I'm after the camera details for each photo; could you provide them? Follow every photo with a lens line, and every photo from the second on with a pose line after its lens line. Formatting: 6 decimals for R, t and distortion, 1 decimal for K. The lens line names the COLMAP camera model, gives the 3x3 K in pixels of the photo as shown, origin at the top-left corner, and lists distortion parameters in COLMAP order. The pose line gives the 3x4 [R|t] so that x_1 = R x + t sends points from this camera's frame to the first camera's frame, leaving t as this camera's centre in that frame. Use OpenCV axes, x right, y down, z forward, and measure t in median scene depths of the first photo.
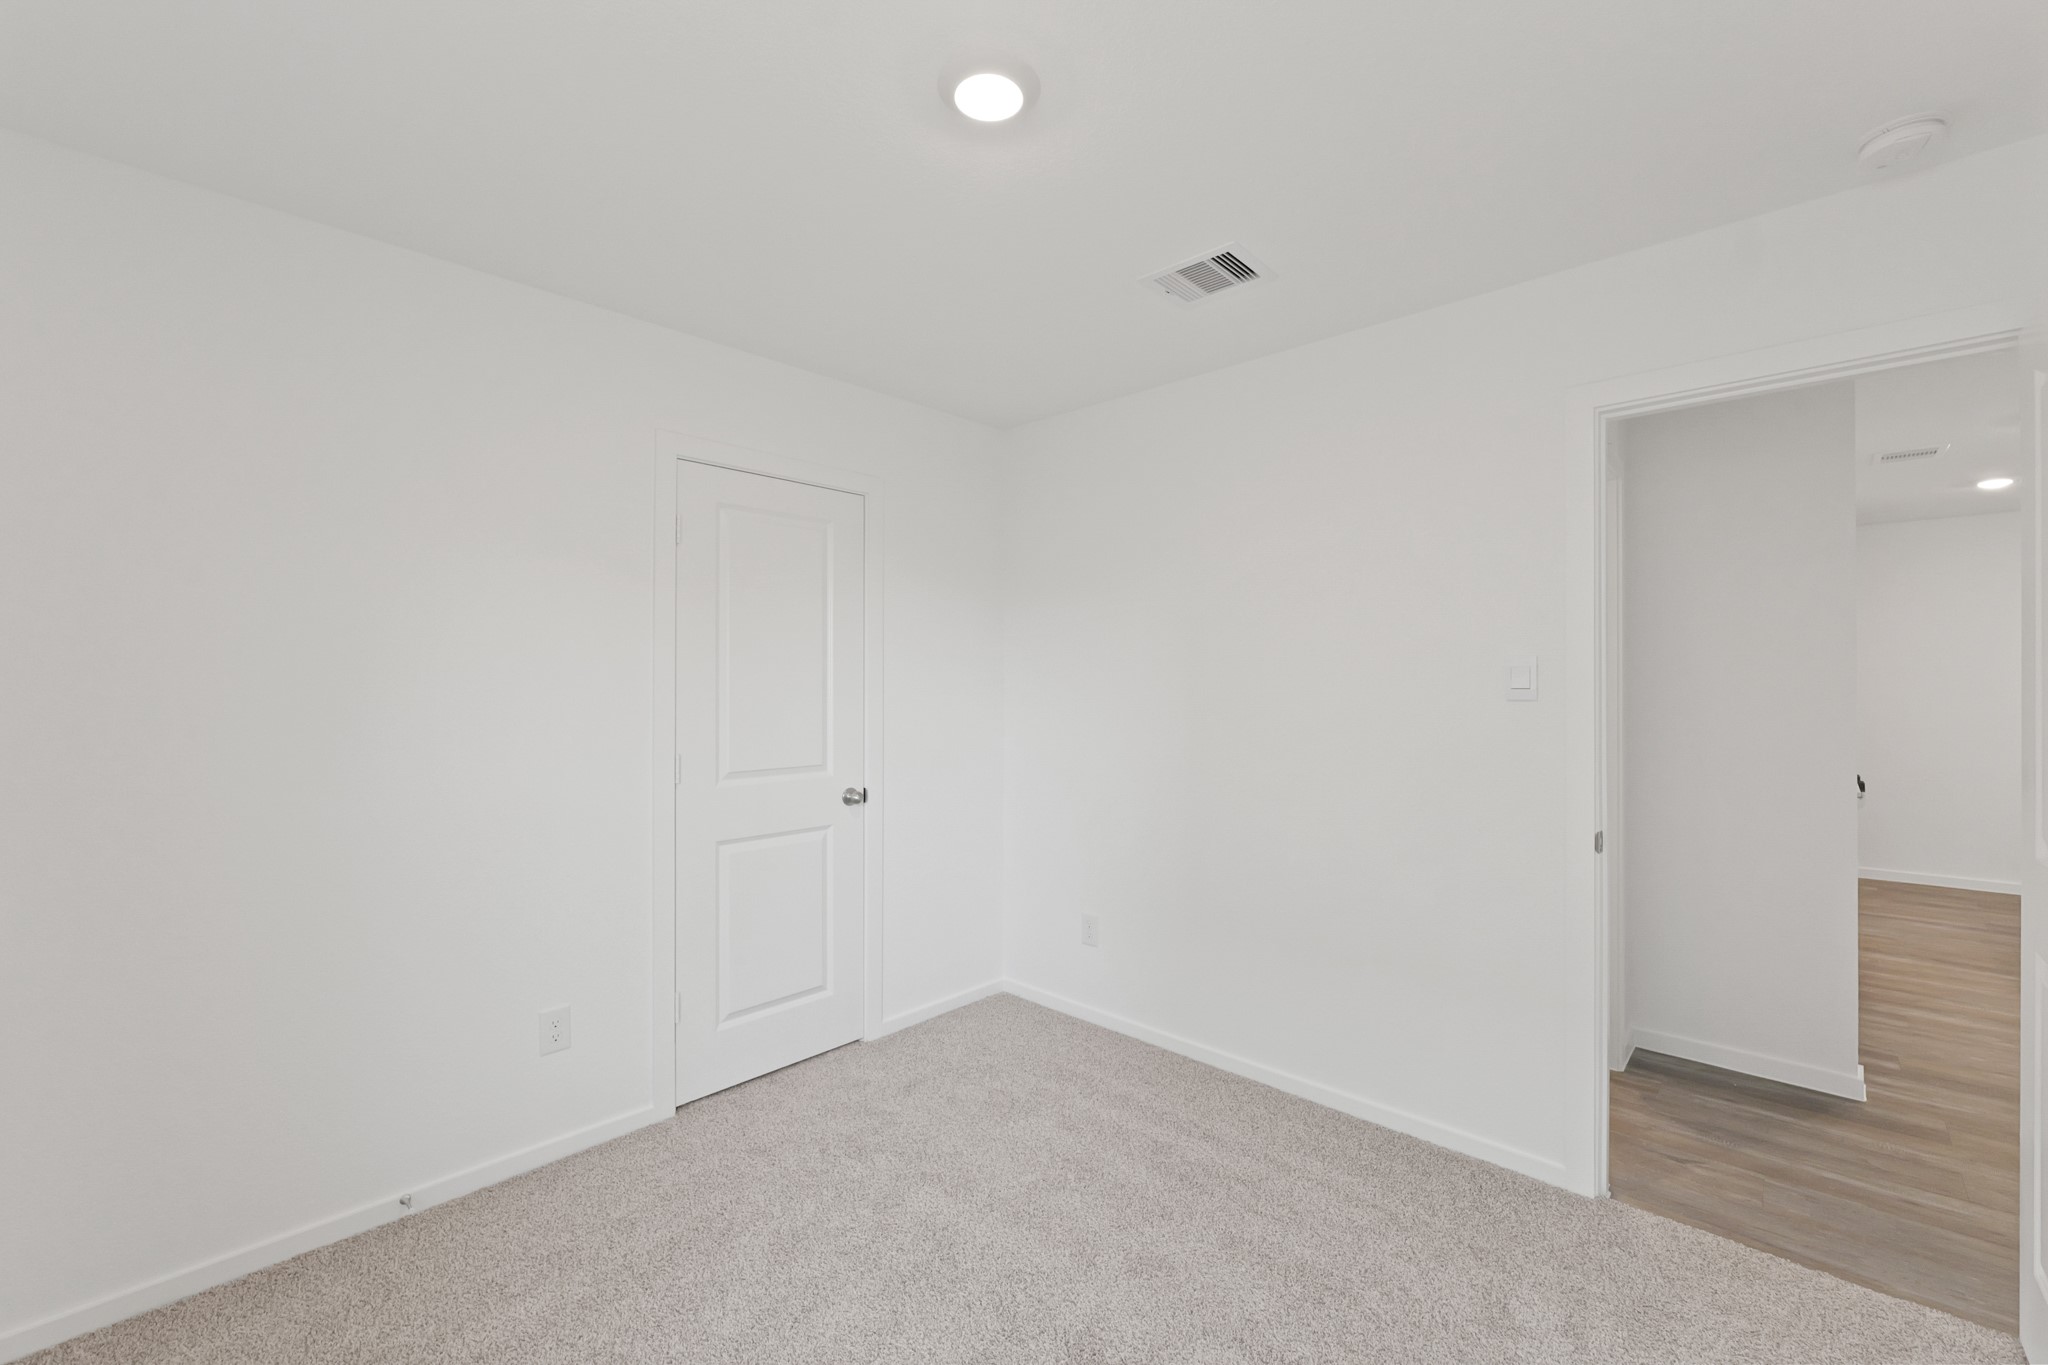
lens RADIAL K [[848.3, 0, 1024.0], [0, 848.3, 682.5], [0, 0, 1]] dist [-0.000593, -0.000370]
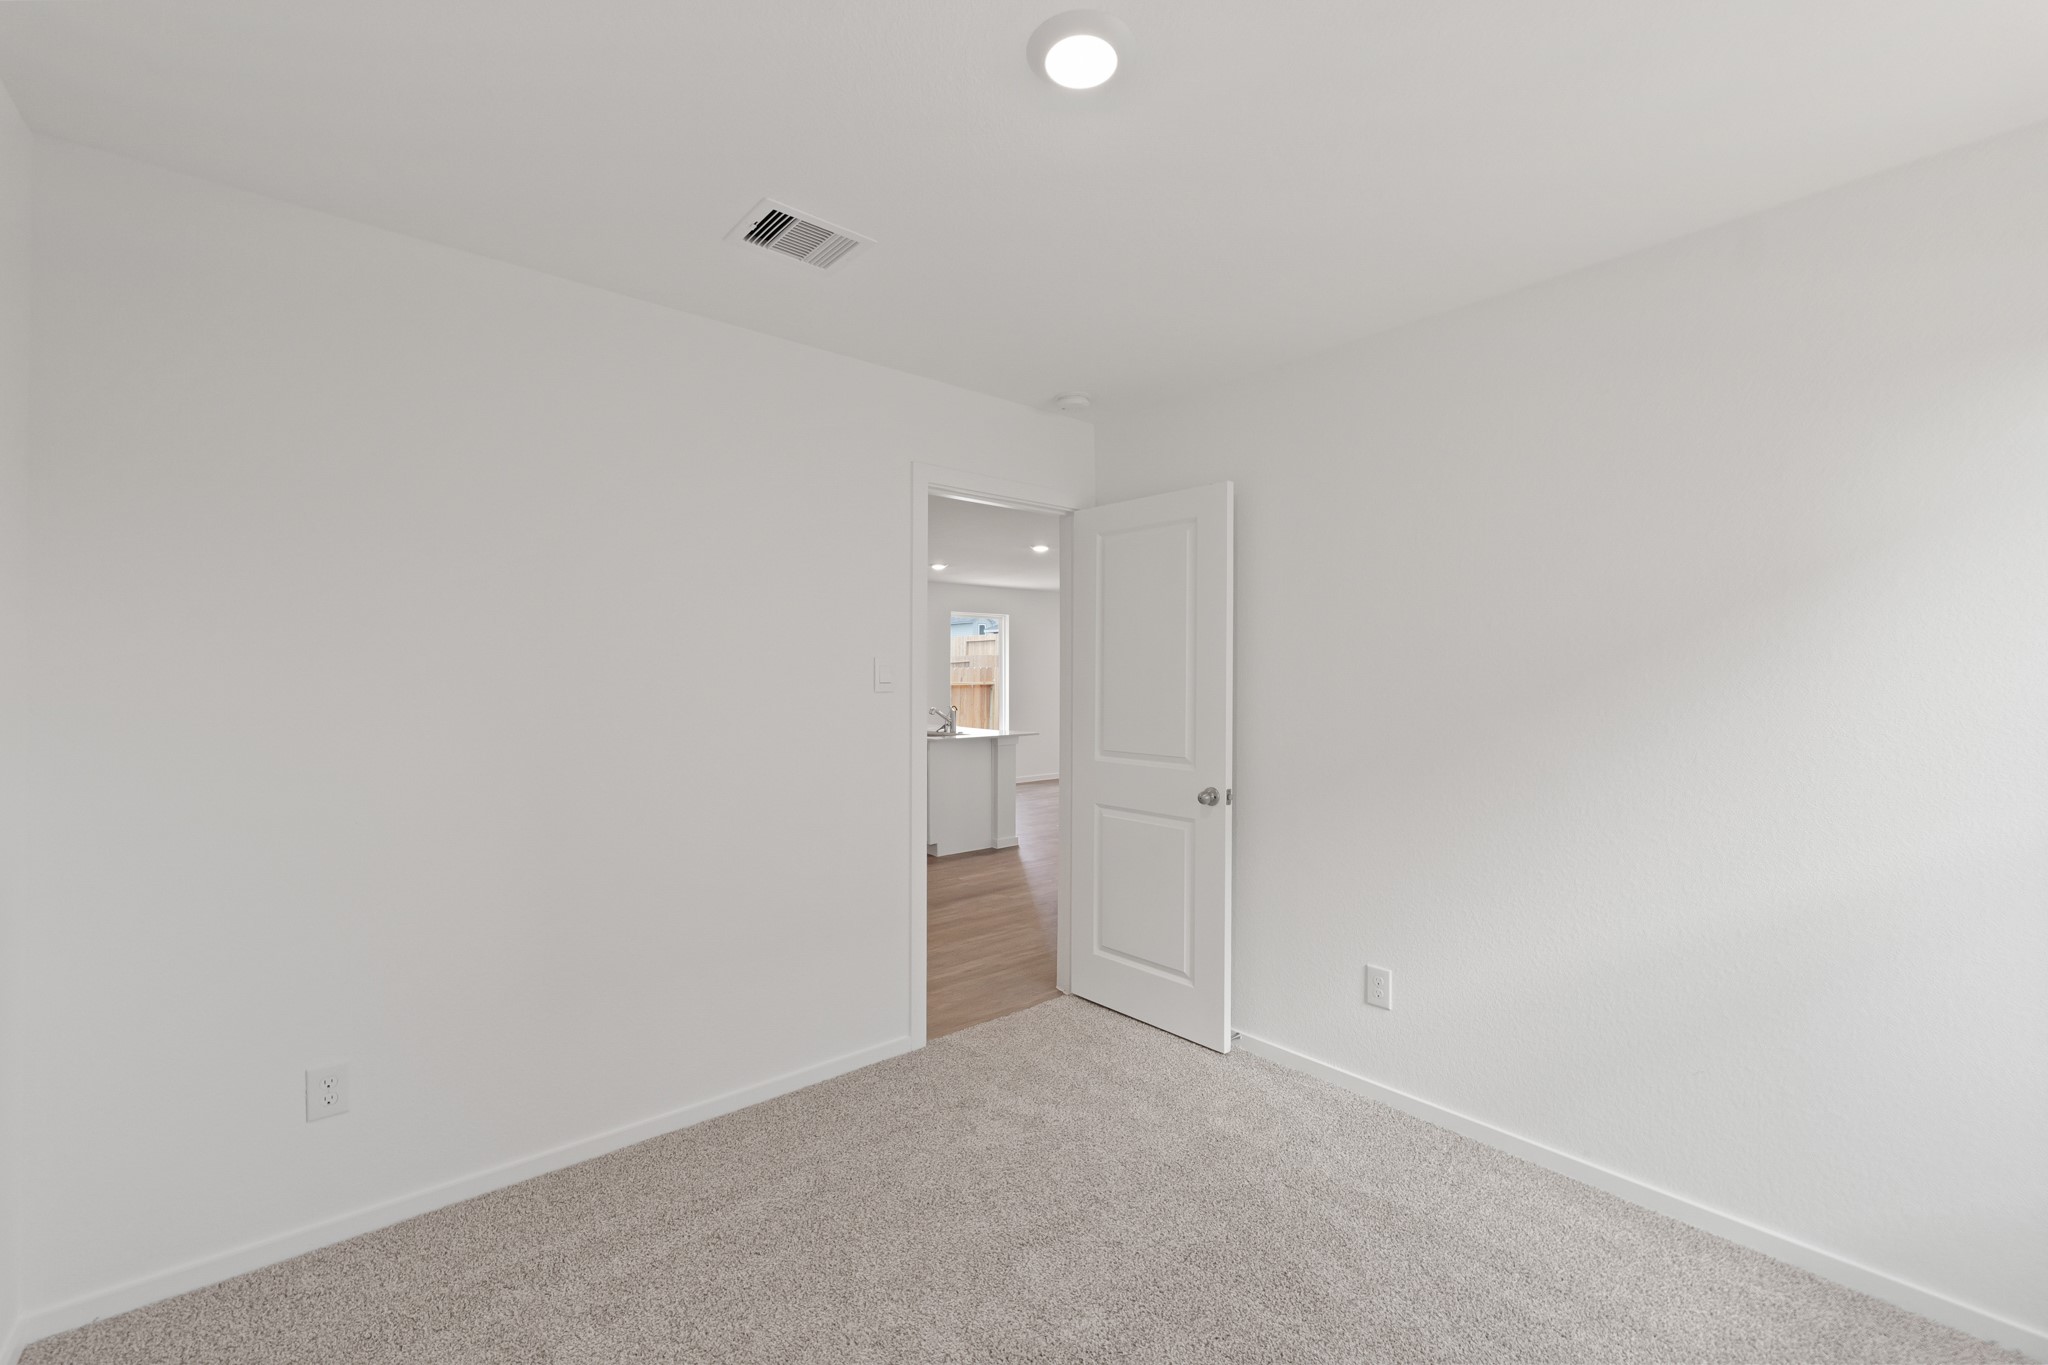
lens RADIAL K [[848.3, 0, 1024.0], [0, 848.3, 682.5], [0, 0, 1]] dist [-0.000593, -0.000370]
pose [[0.106710, -0.000339, 0.994290, -0.655043], [-0.000281, 1.000000, 0.000371, 0.008896], [-0.994290, -0.000319, 0.106710, 0.645947]]
